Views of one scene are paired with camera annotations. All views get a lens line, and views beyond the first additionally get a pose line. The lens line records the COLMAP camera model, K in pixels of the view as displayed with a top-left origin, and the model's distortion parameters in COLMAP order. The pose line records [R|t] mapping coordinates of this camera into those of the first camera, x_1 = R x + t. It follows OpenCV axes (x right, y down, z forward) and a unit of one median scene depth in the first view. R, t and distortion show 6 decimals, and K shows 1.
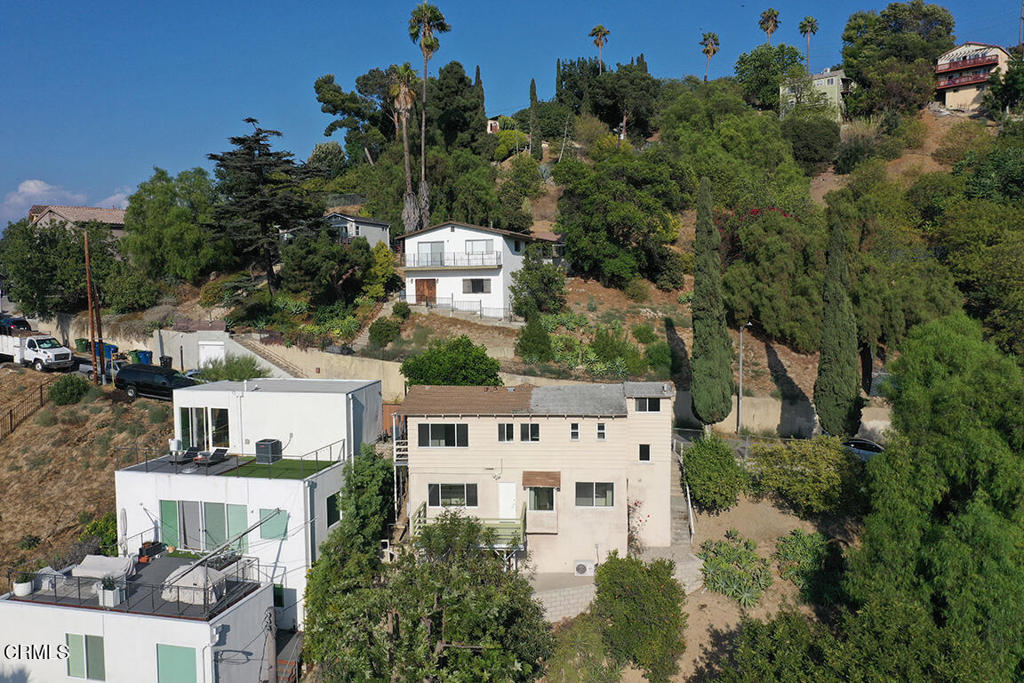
lens RADIAL K [[807.7, 0, 507.8], [0, 807.7, 338.4], [0, 0, 1]] dist [0.010987, -0.007293]
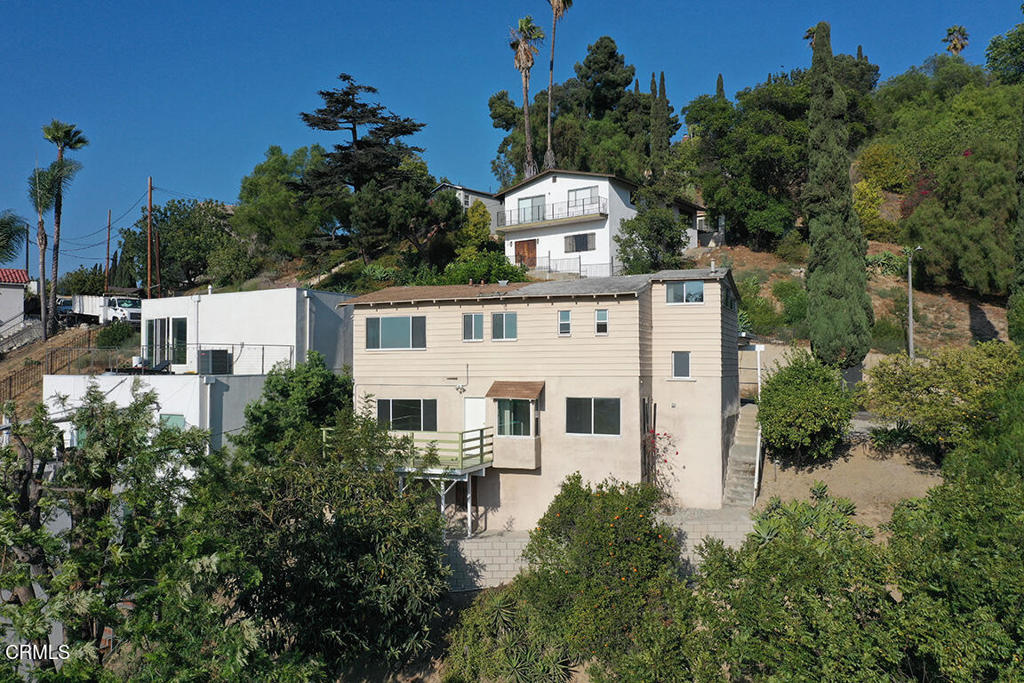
lens RADIAL K [[807.7, 0, 507.8], [0, 807.7, 338.4], [0, 0, 1]] dist [0.010987, -0.007293]
pose [[0.953782, -0.004122, -0.300471, 0.233561], [-0.024260, 0.995586, -0.090667, 0.184015], [0.299518, 0.093766, 0.949472, 0.317818]]
